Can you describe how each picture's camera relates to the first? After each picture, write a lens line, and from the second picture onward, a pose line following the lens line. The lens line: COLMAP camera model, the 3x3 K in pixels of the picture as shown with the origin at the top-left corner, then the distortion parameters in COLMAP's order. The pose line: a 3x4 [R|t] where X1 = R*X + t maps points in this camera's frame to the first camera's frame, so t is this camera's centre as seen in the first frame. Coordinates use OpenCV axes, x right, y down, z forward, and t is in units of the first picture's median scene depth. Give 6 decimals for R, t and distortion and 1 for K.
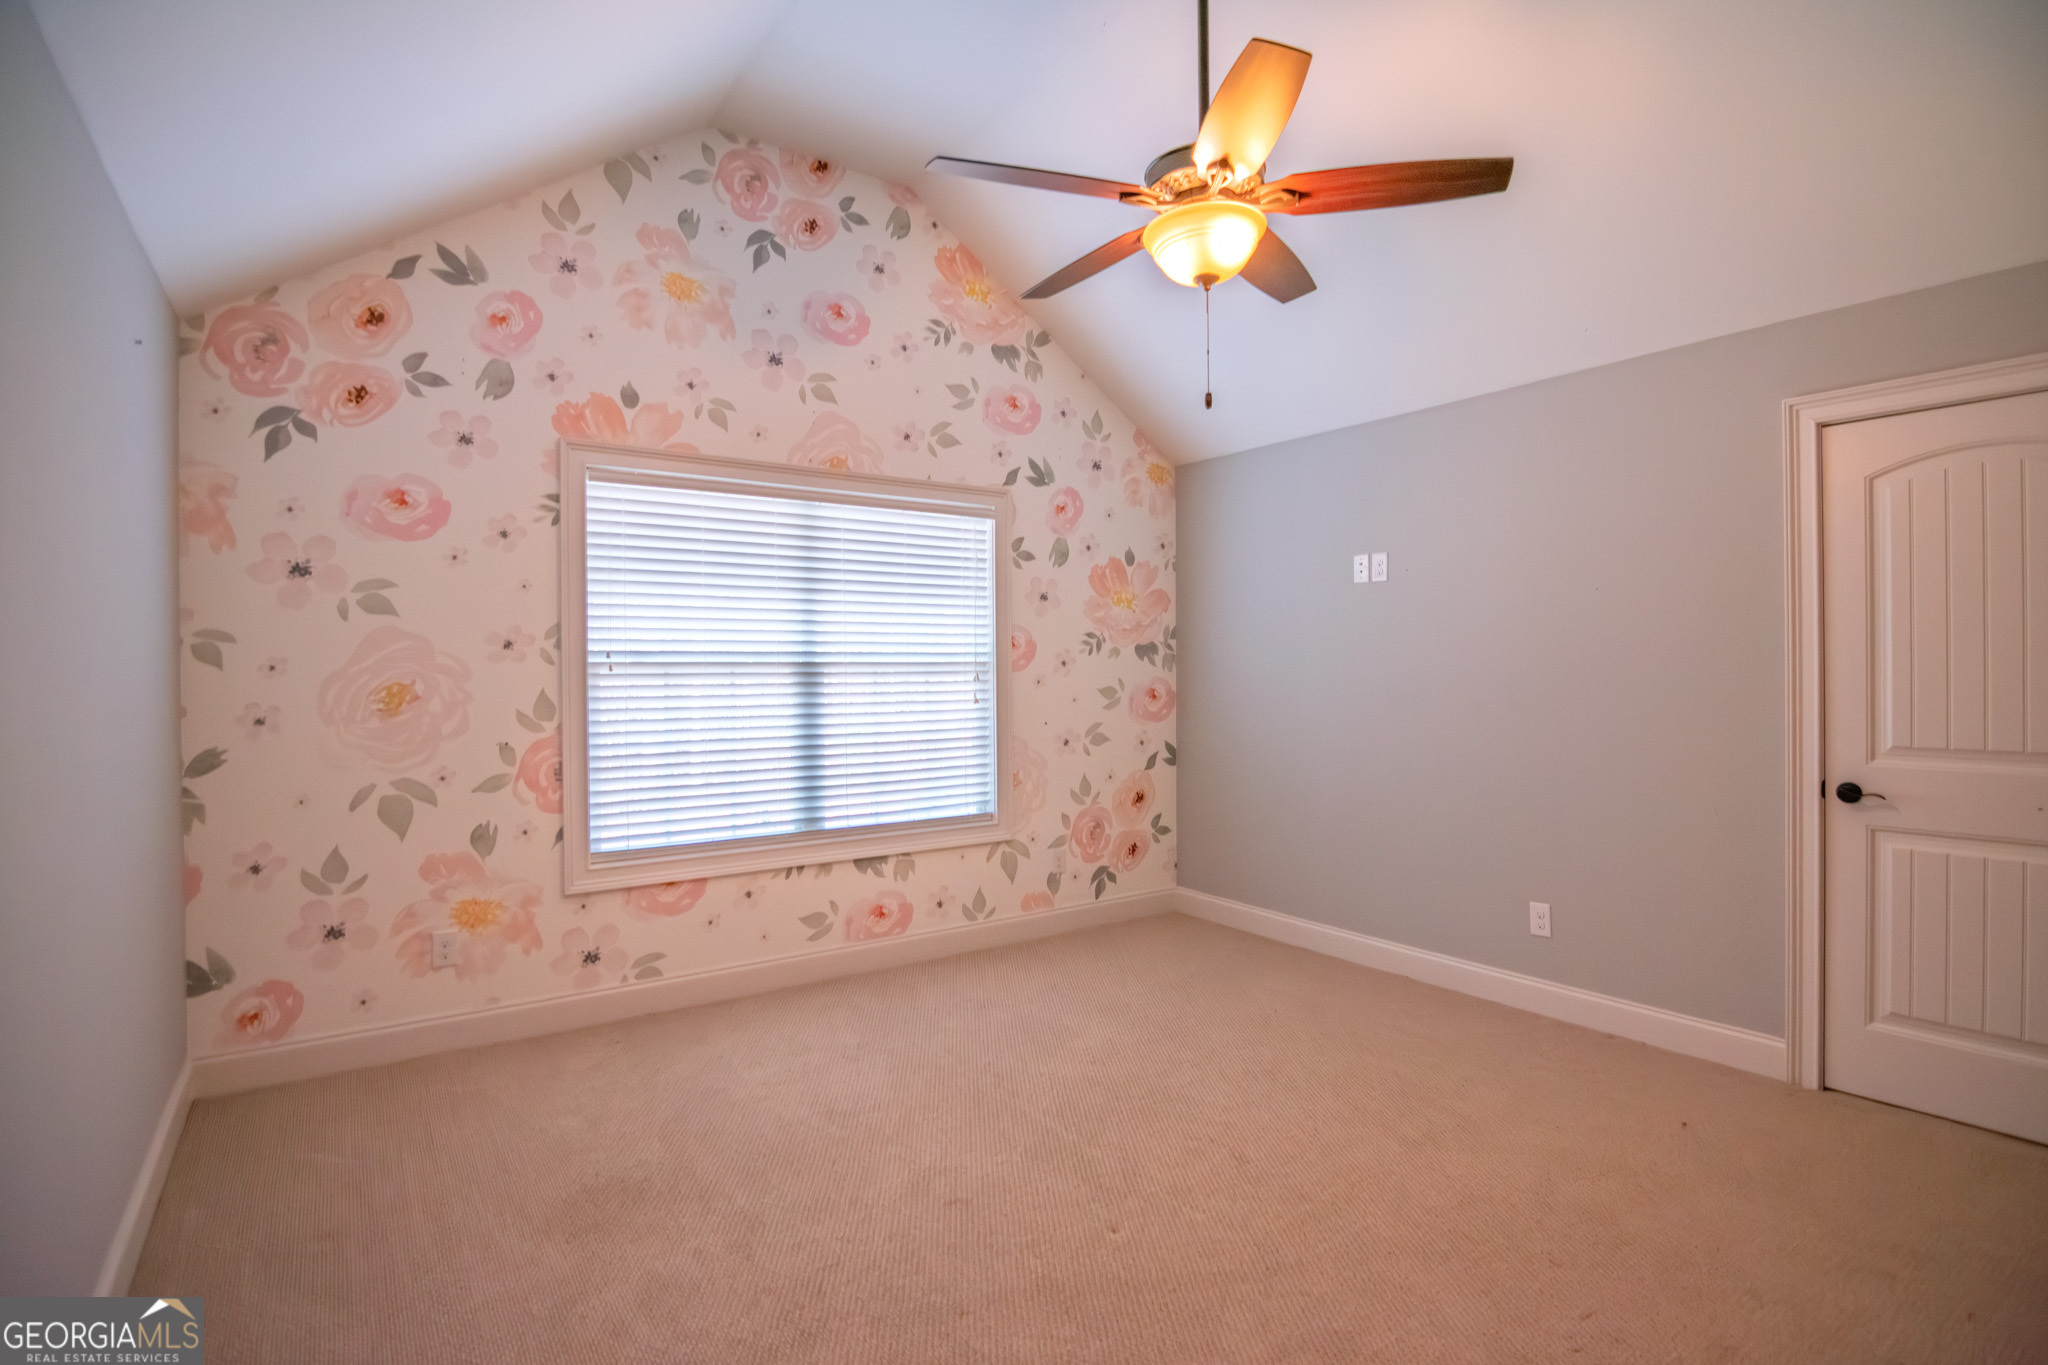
lens RADIAL K [[1000.9, 0, 1025.6], [0, 1000.9, 673.3], [0, 0, 1]] dist [-0.018136, -0.003354]
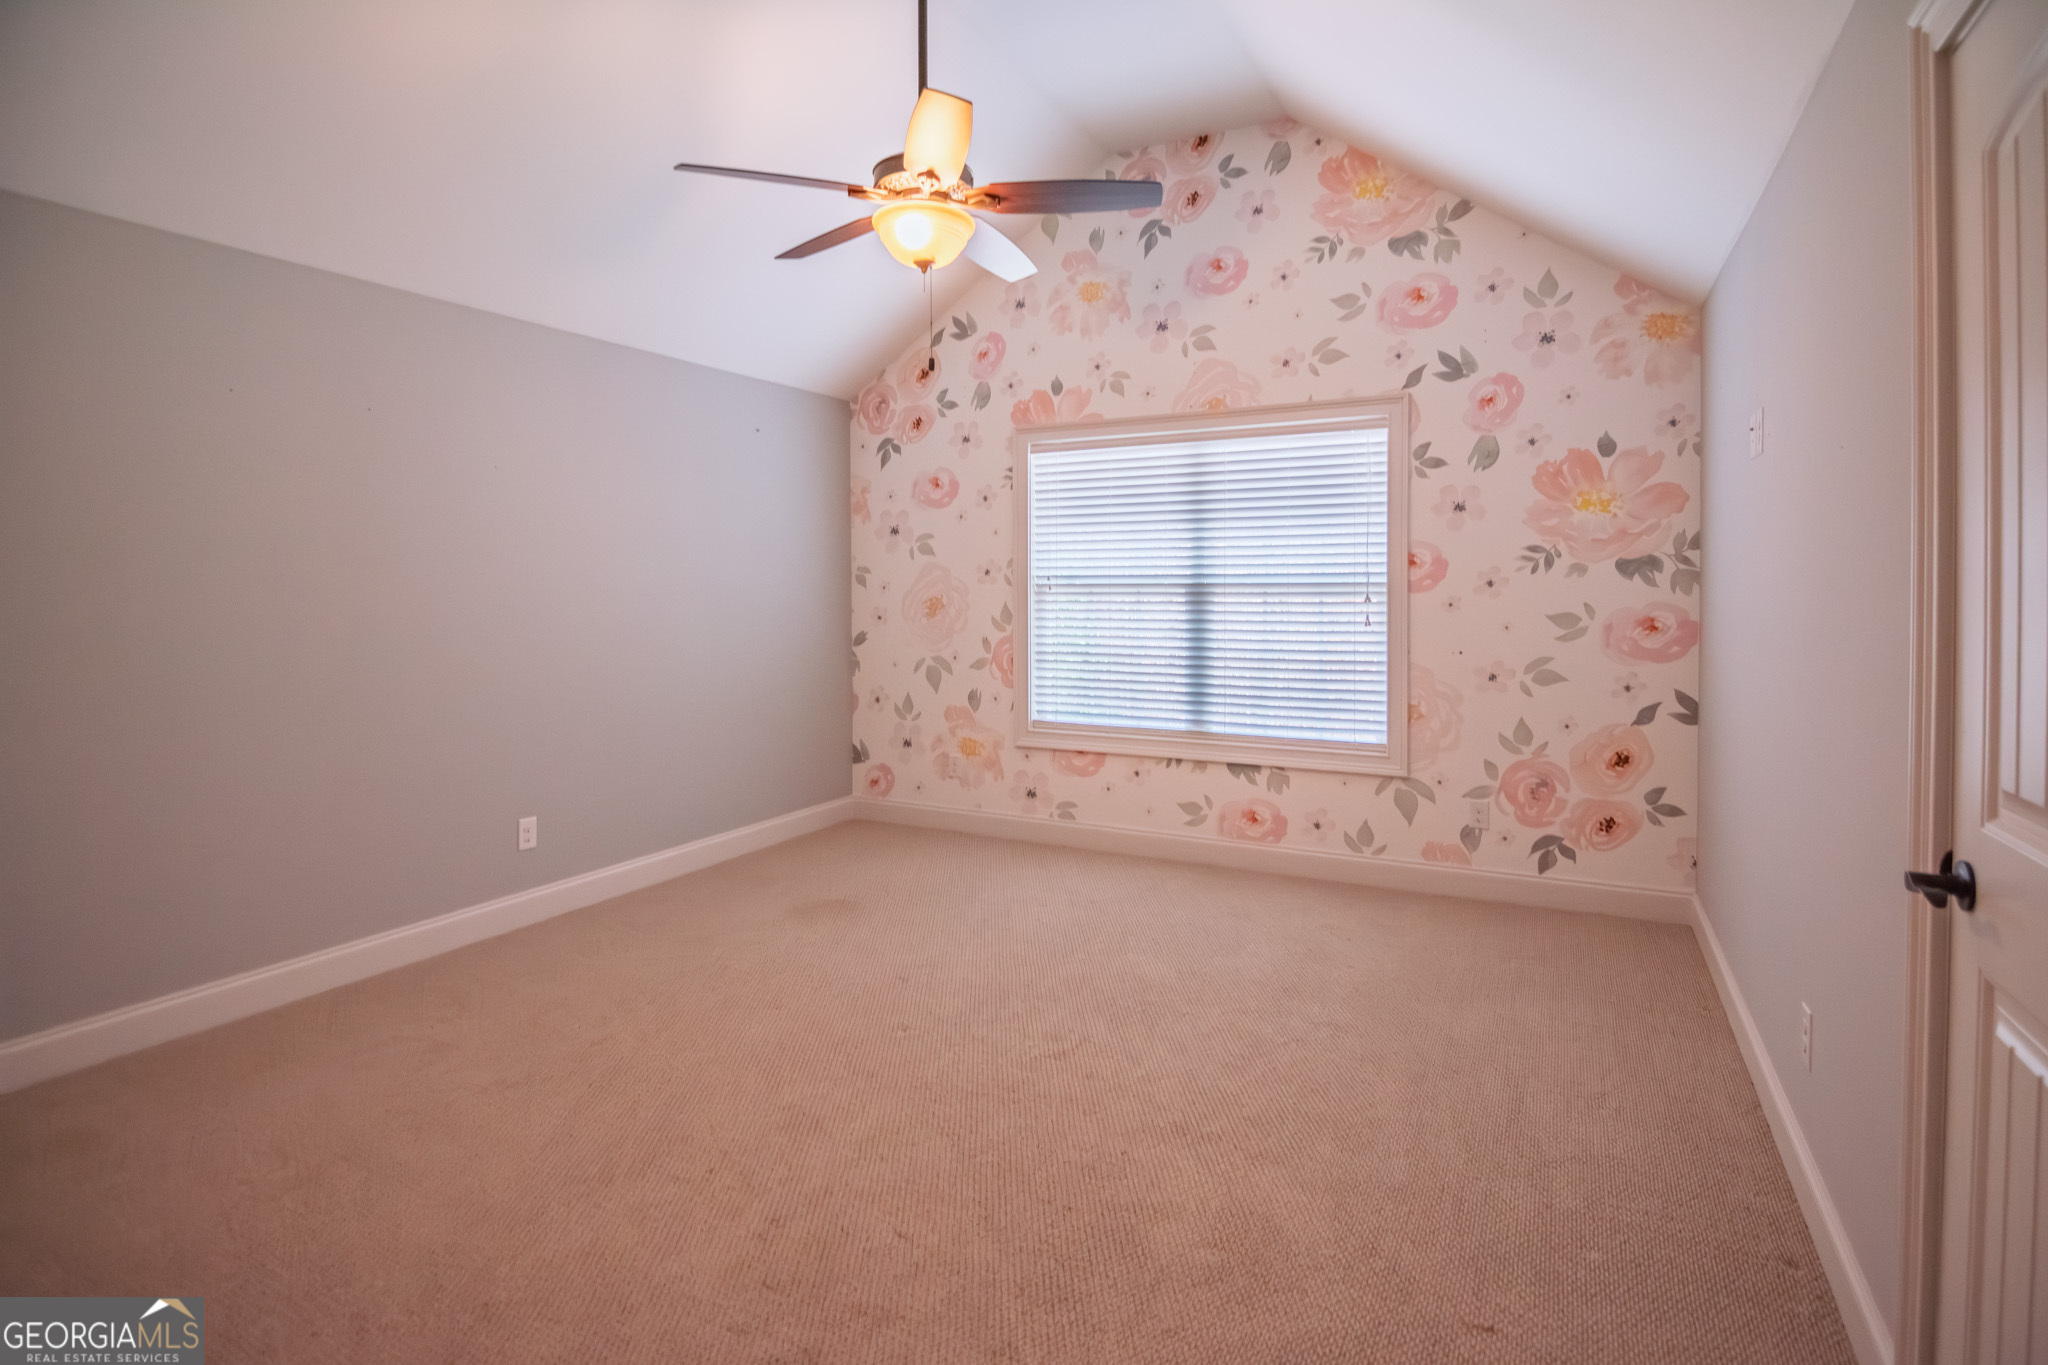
lens RADIAL K [[1000.9, 0, 1017.9], [0, 1000.9, 606.9], [0, 0, 1]] dist [-0.018136, -0.003354]
pose [[0.451135, 0.020772, -0.892214, 0.706527], [-0.005378, 0.999774, 0.020557, -0.006363], [0.892440, -0.004476, 0.451145, 0.303483]]
